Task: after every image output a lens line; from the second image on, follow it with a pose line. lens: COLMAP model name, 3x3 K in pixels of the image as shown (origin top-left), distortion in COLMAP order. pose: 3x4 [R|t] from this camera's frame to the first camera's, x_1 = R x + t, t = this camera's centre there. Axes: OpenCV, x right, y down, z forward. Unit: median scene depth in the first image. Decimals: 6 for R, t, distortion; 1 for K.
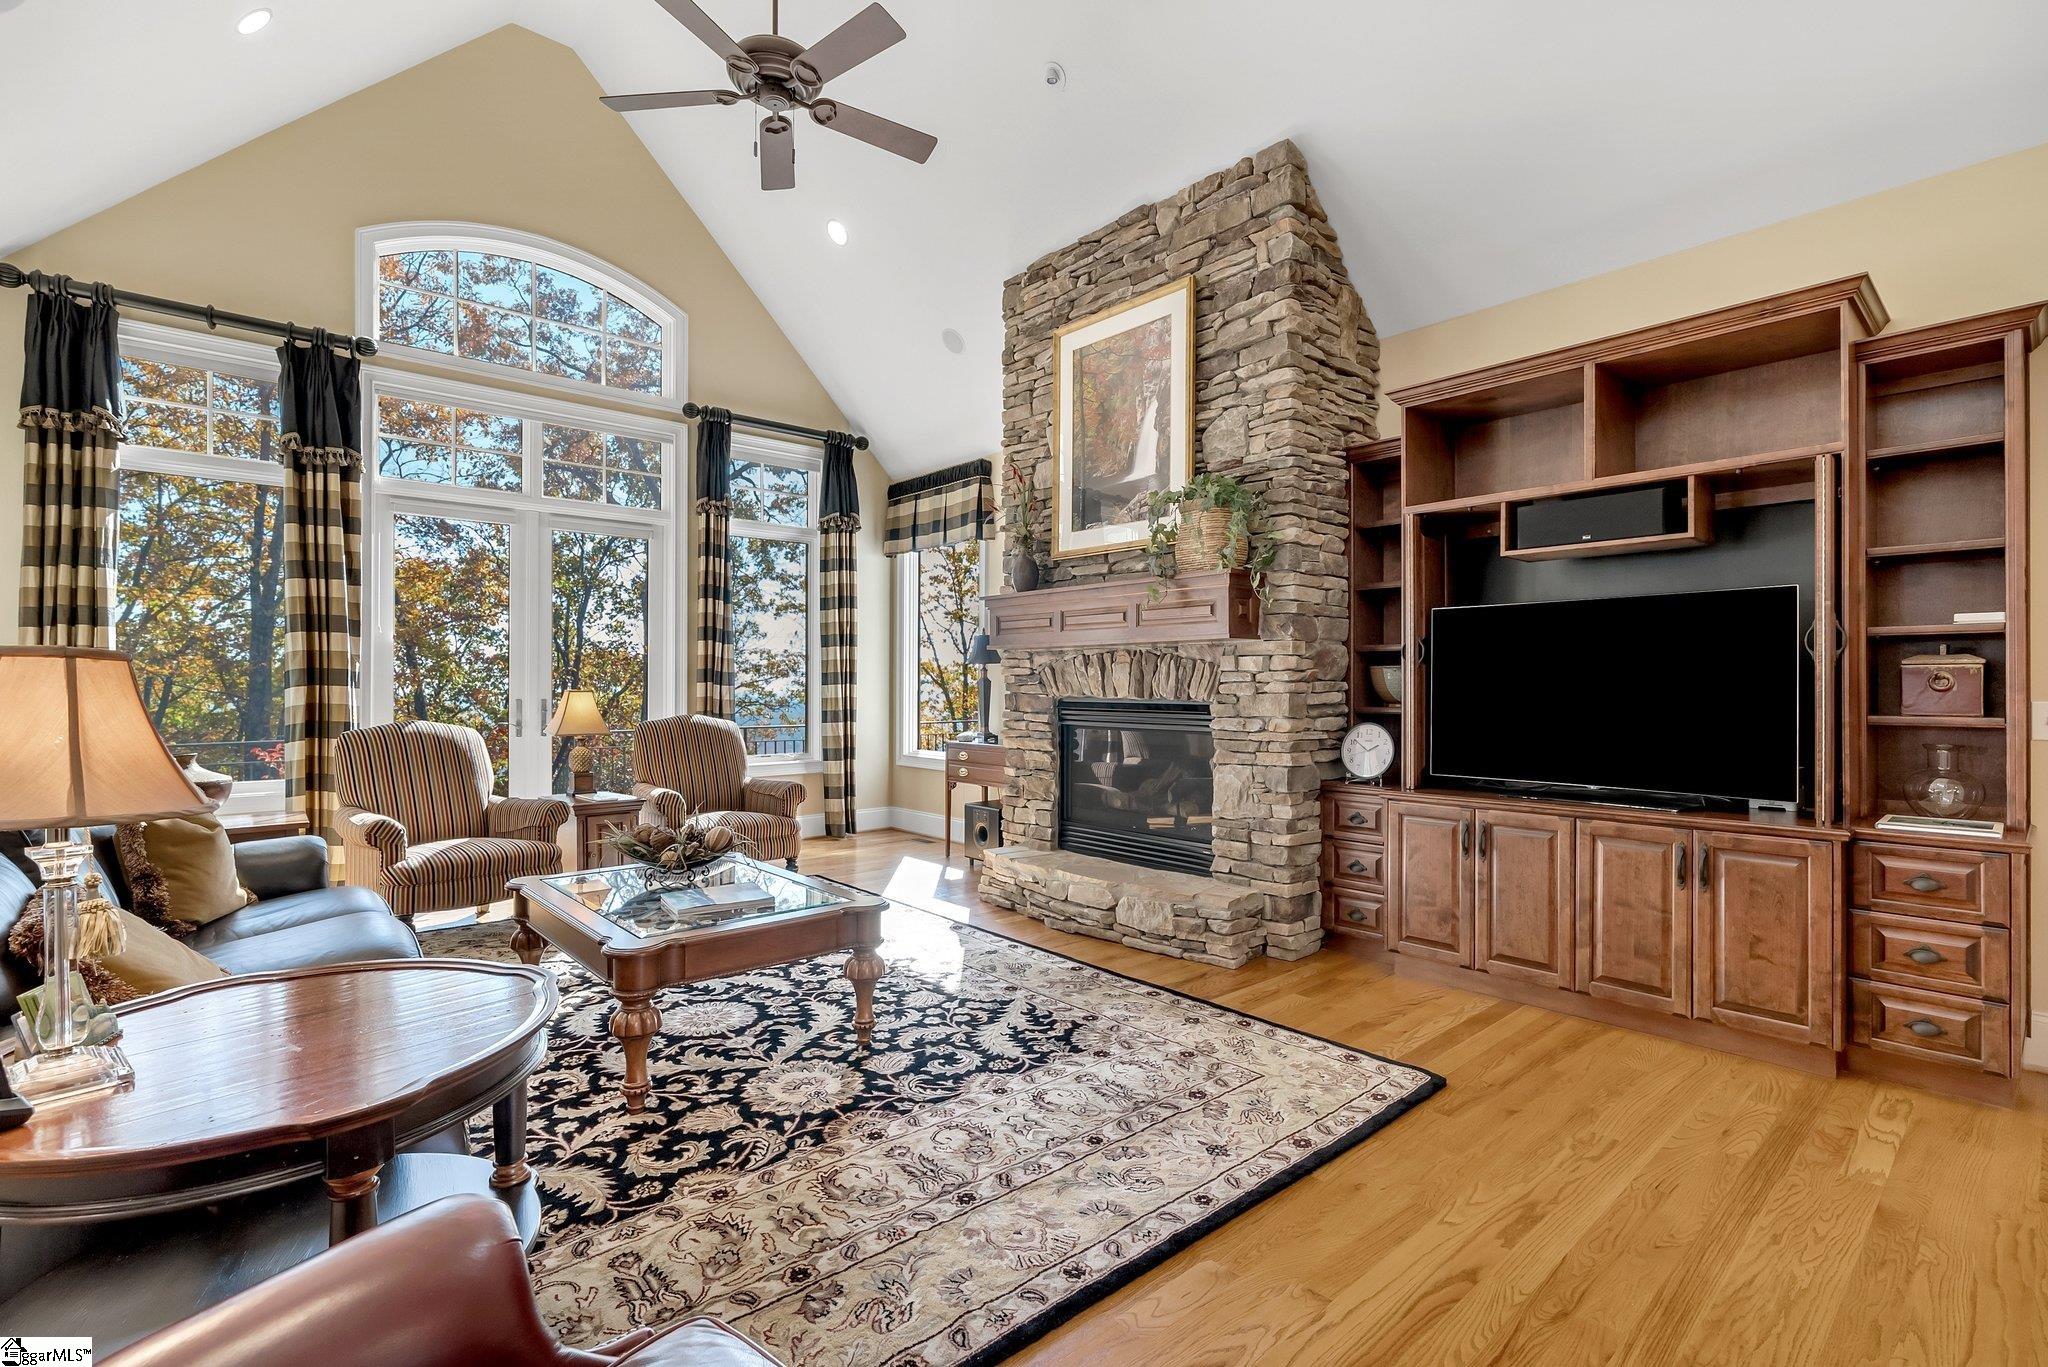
lens RADIAL K [[917.7, 0, 1024.0], [0, 917.7, 683.5], [0, 0, 1]] dist [-0.012581, 0.004290]
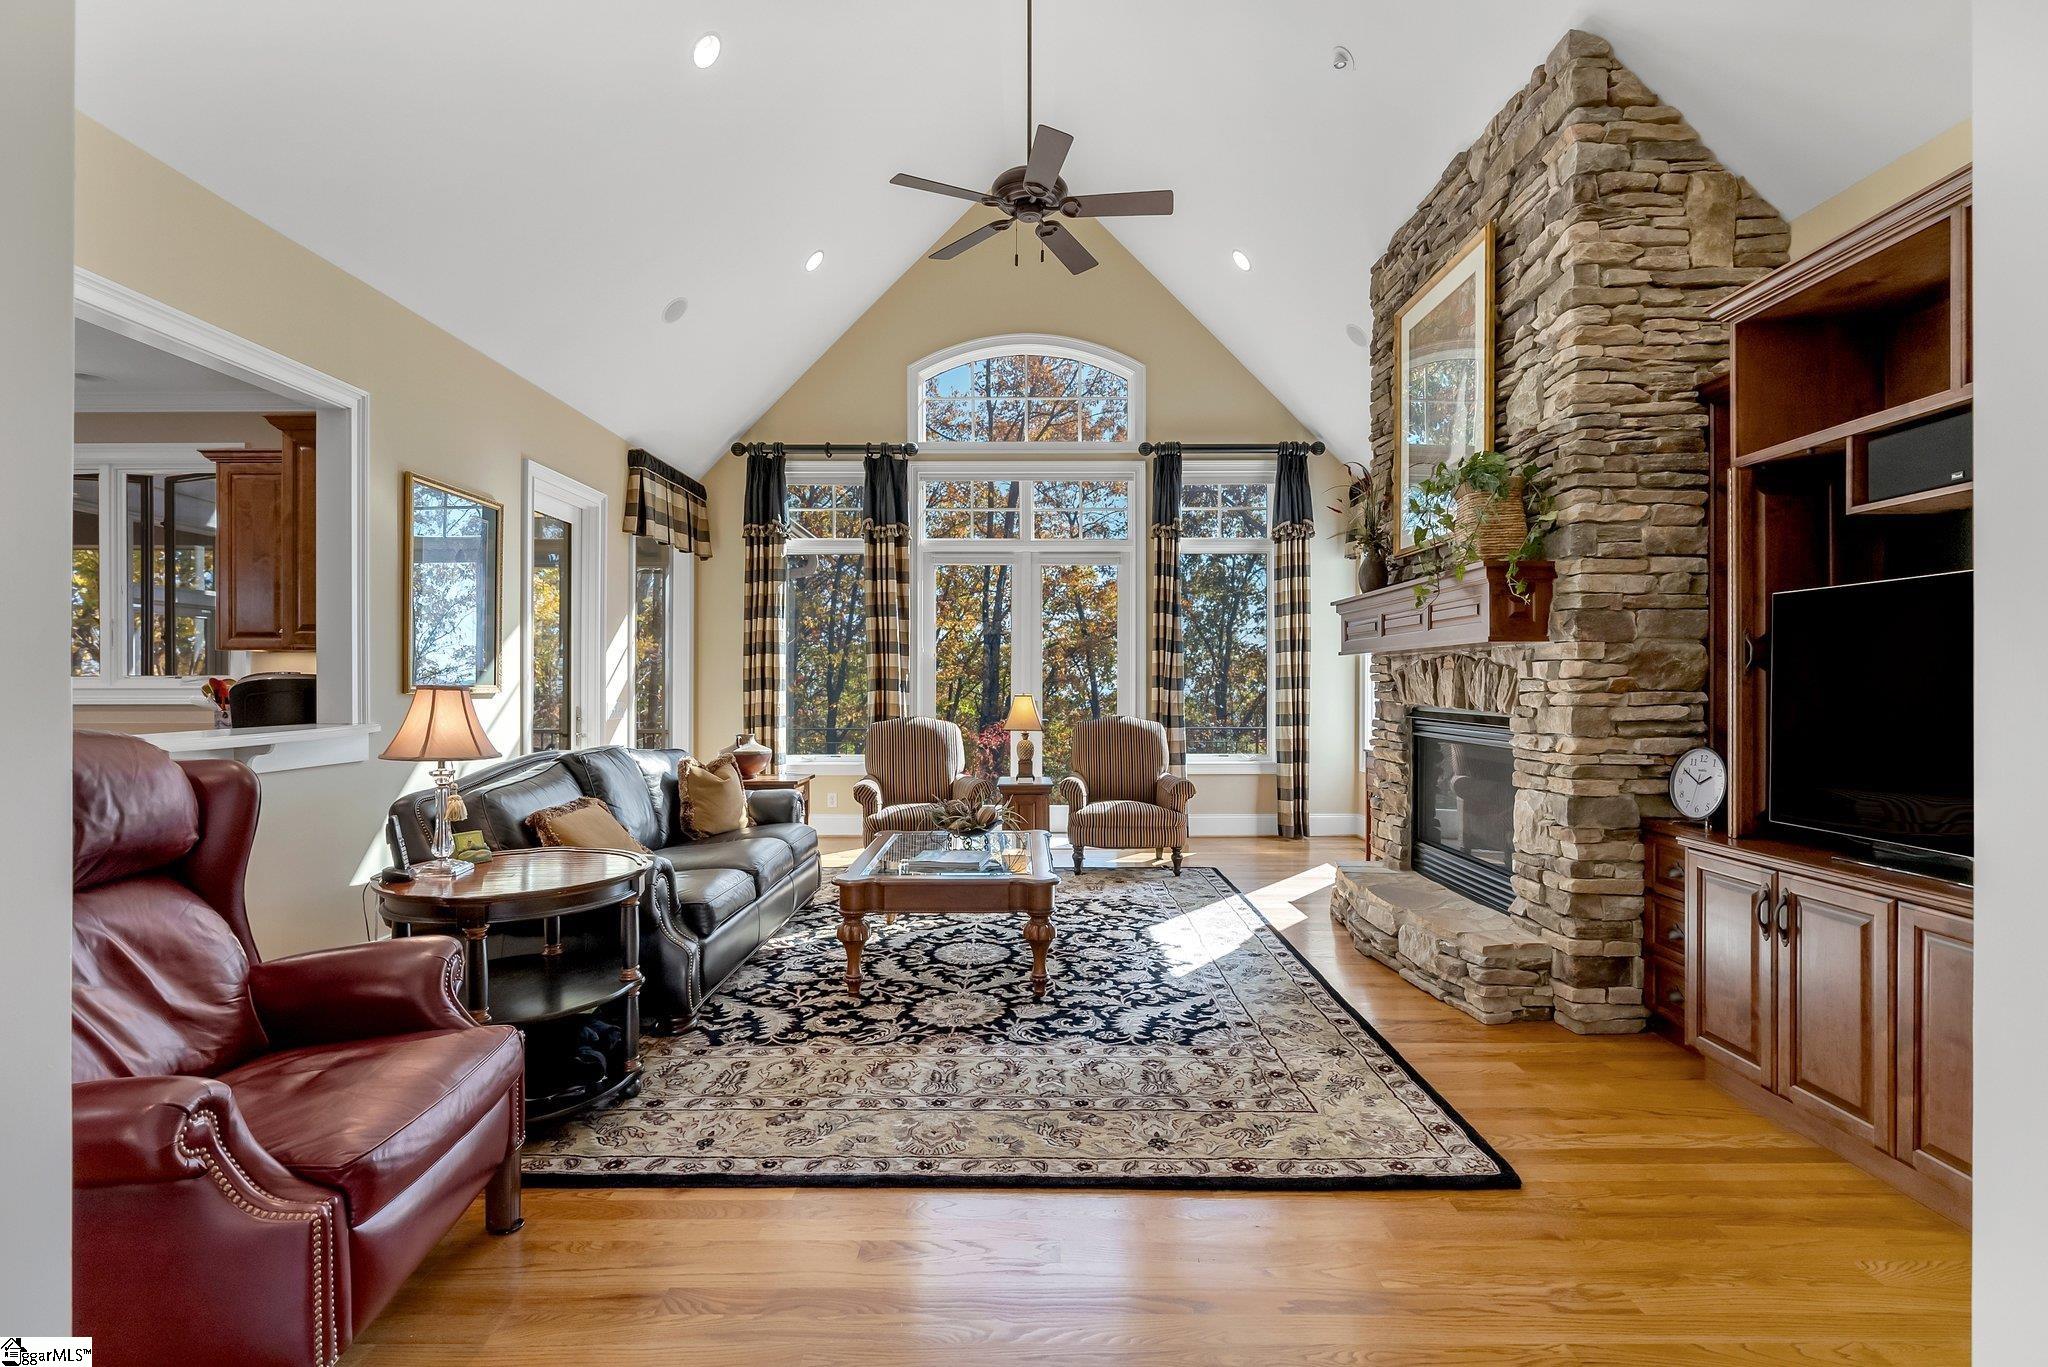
lens RADIAL K [[926.2, 0, 1033.1], [0, 926.2, 683.7], [0, 0, 1]] dist [-0.010246, 0.001087]
pose [[0.755506, -0.001716, -0.655139, 0.456546], [0.002939, 0.999995, 0.000771, -0.011472], [0.655135, -0.002508, 0.755508, 0.058598]]
